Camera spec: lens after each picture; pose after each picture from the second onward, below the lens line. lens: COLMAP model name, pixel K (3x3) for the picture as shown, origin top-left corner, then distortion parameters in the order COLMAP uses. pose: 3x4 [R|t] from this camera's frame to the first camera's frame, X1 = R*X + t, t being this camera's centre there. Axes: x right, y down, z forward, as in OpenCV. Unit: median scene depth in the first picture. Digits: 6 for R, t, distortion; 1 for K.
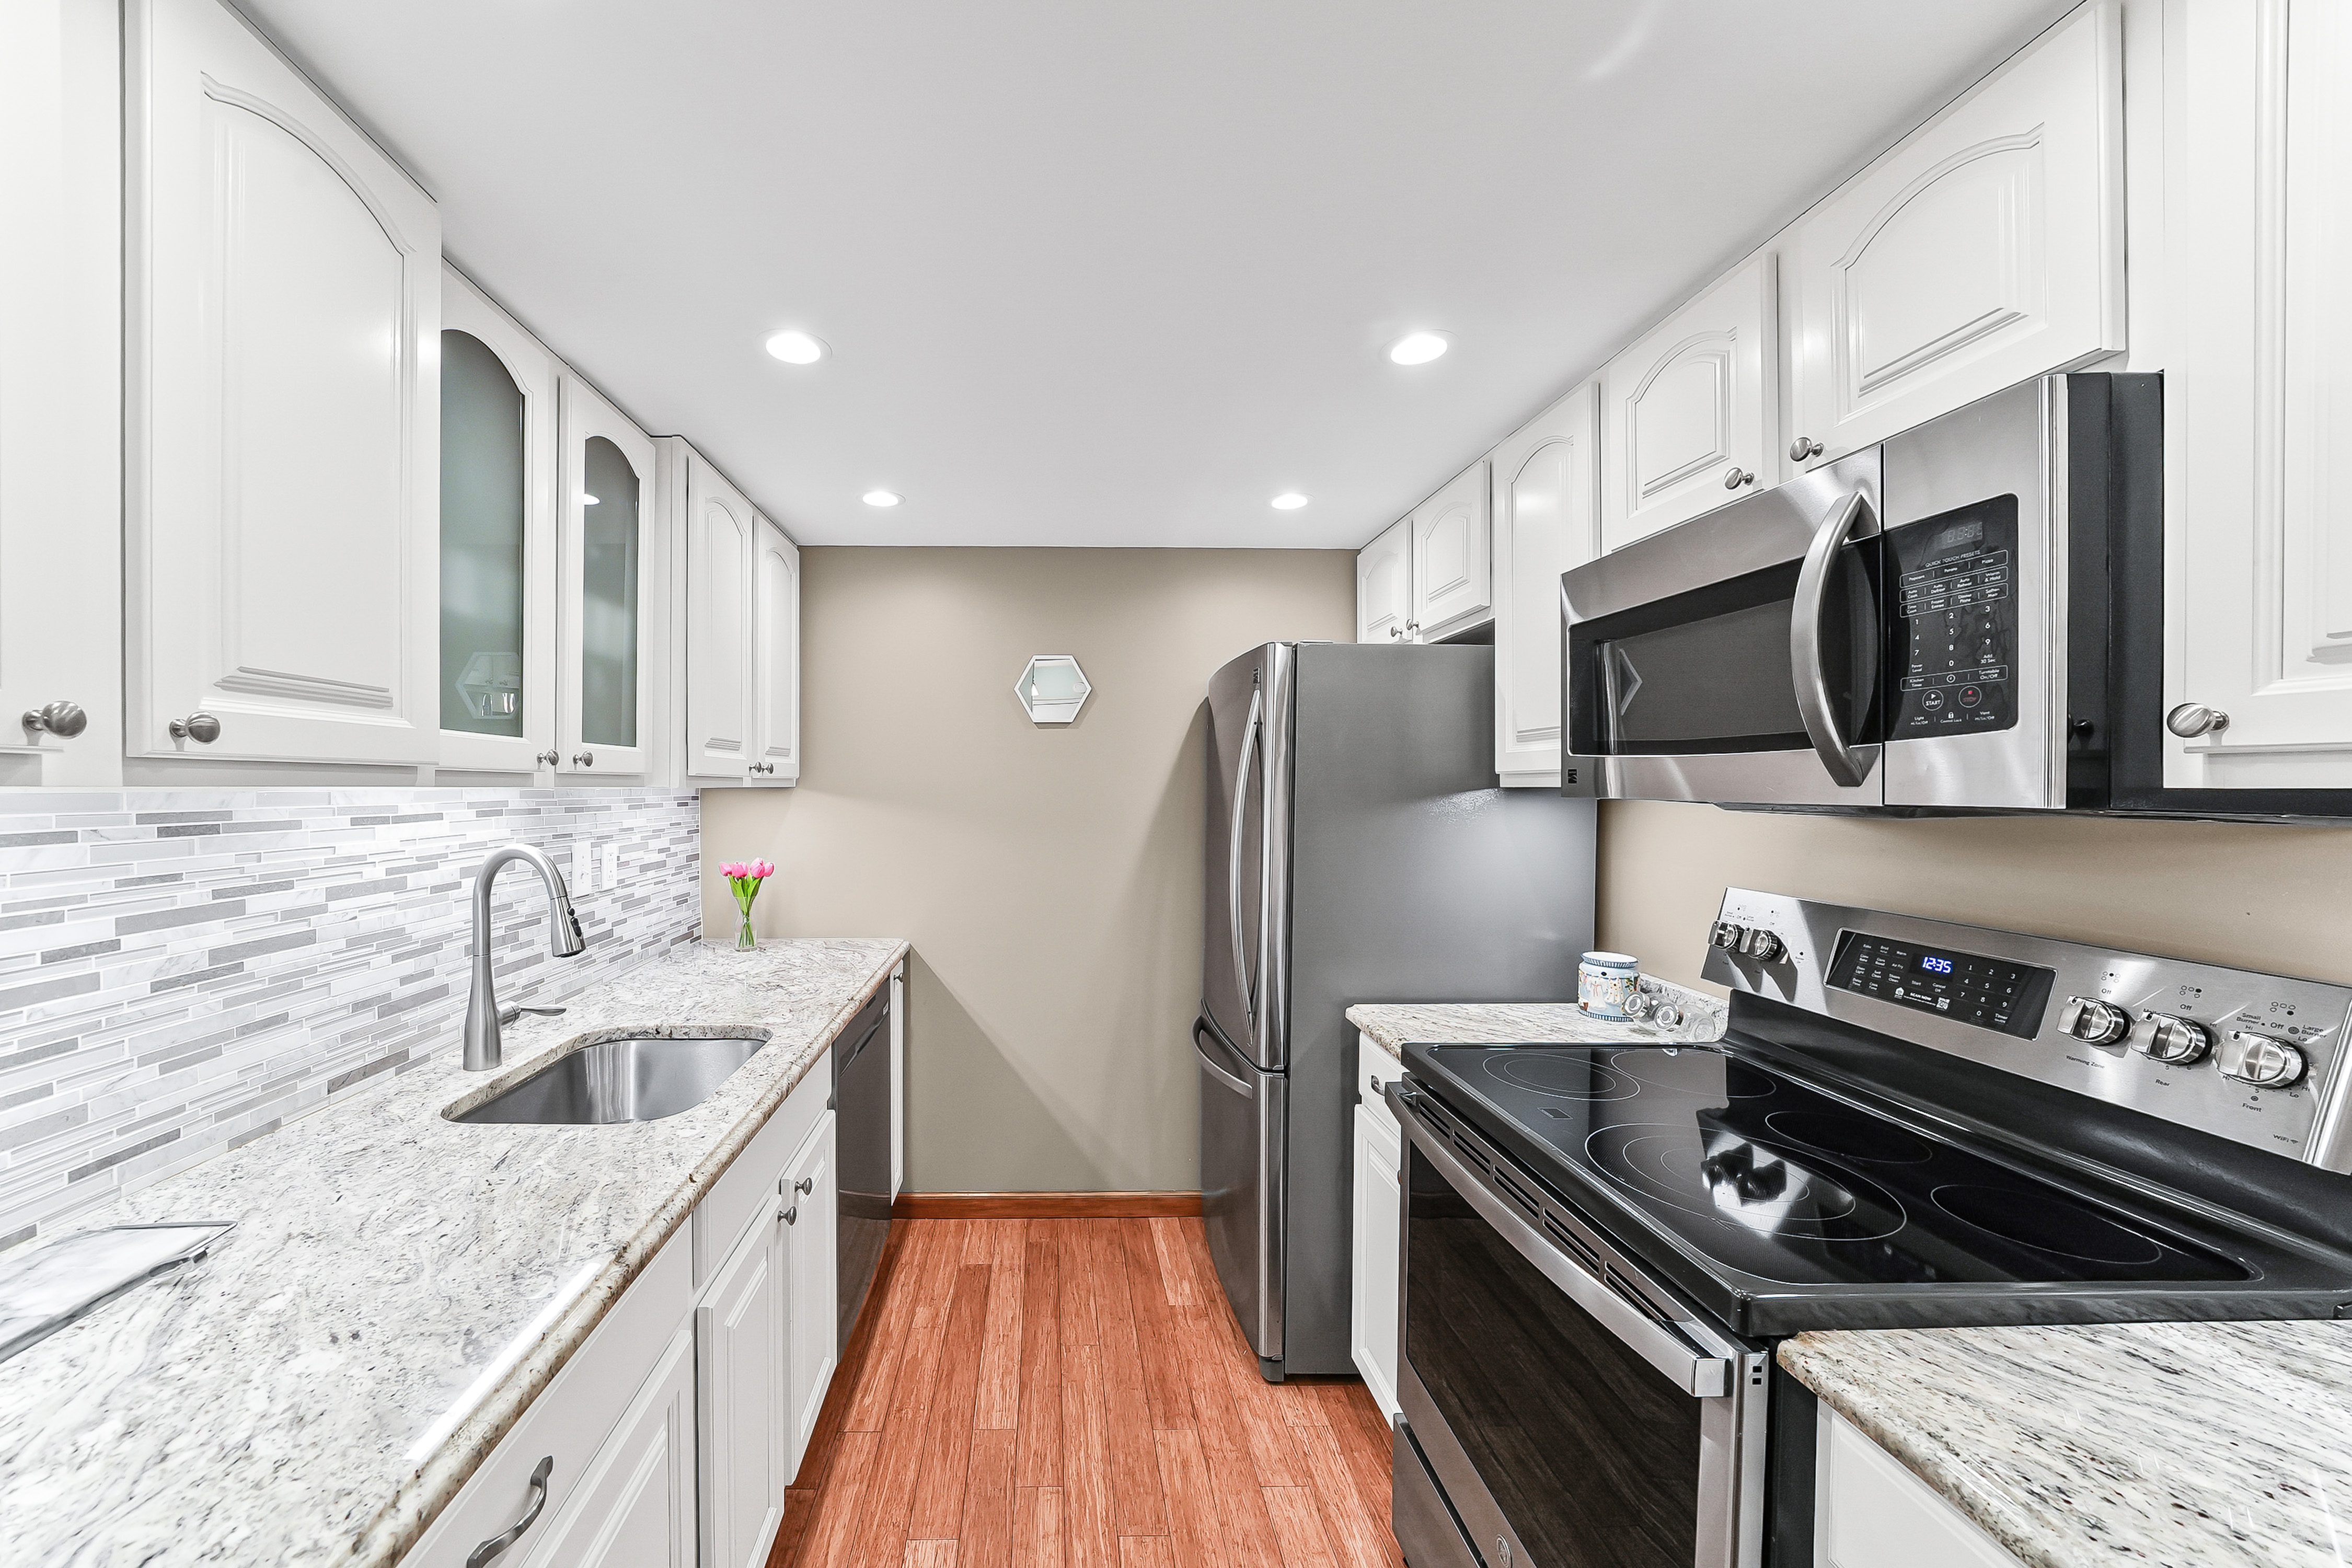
lens RADIAL K [[868.5, 0, 1067.9], [0, 868.5, 784.7], [0, 0, 1]] dist [-0.012404, 0.000218]
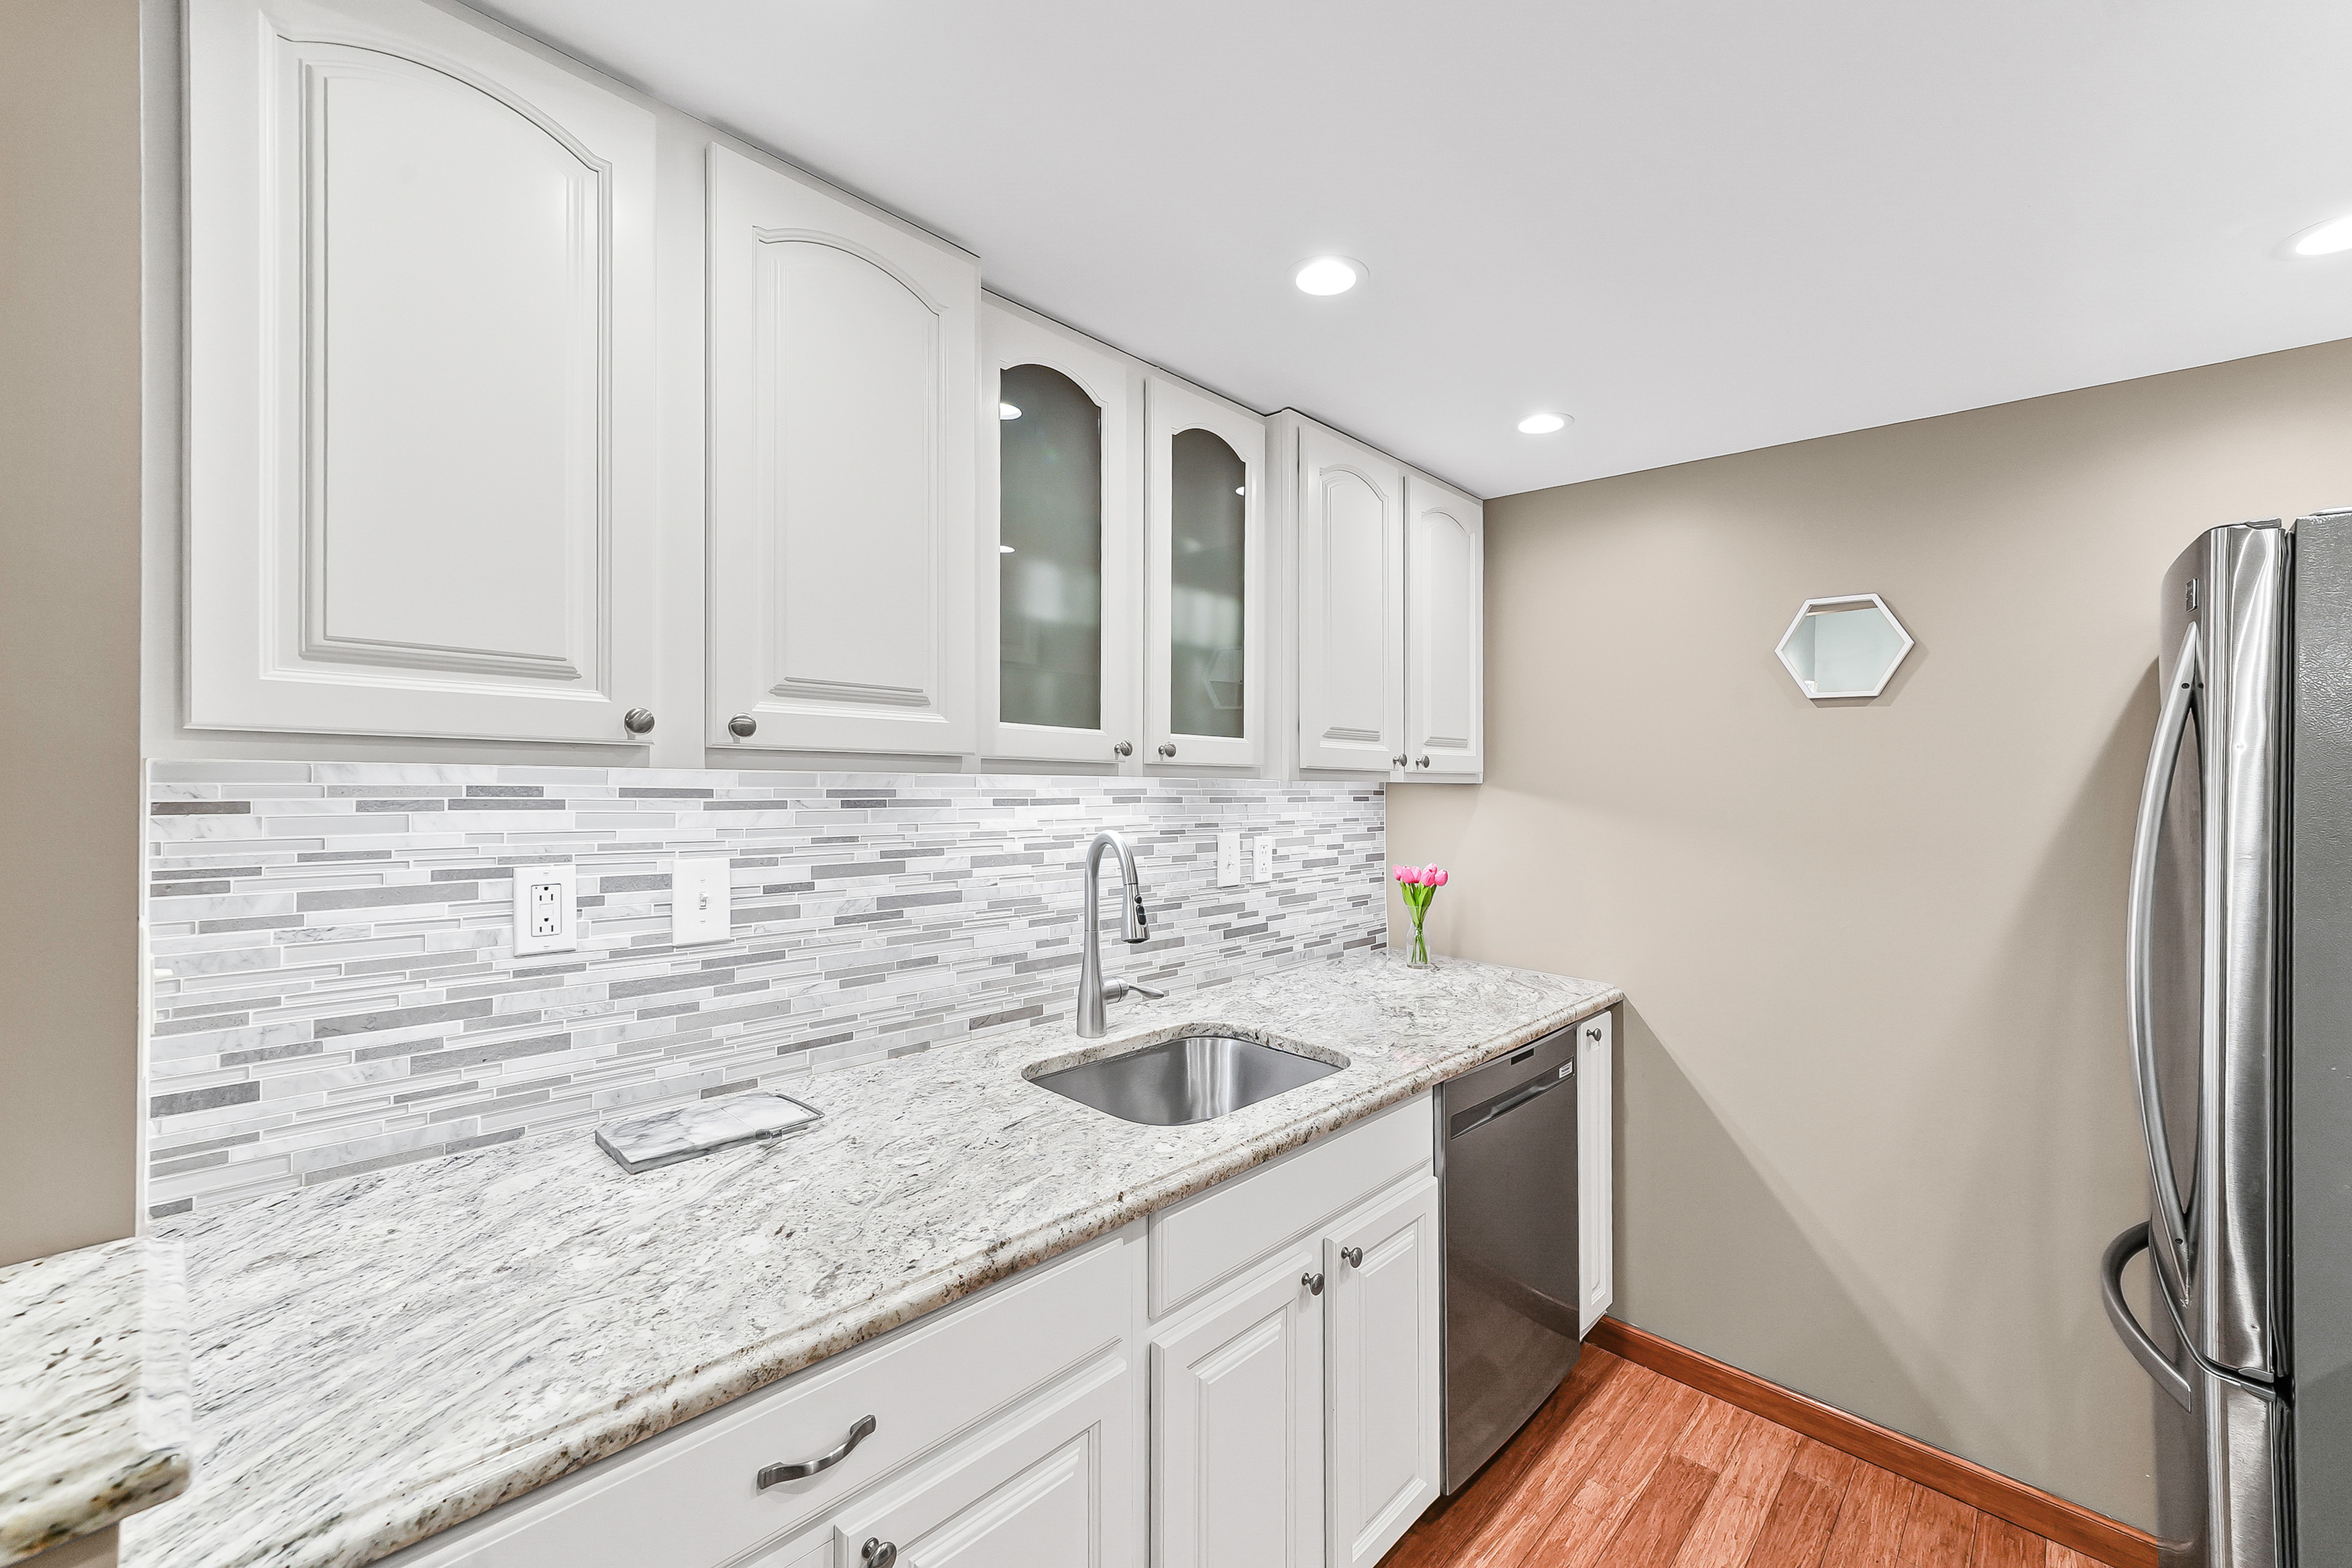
lens RADIAL K [[968.5, 0, 1176.9], [0, 968.5, 758.1], [0, 0, 1]] dist [0.001931, 0.000225]
pose [[0.711197, 0.007978, -0.702948, 0.252799], [-0.023205, 0.999657, -0.012133, -0.006674], [0.702610, 0.024941, 0.711138, 0.209172]]
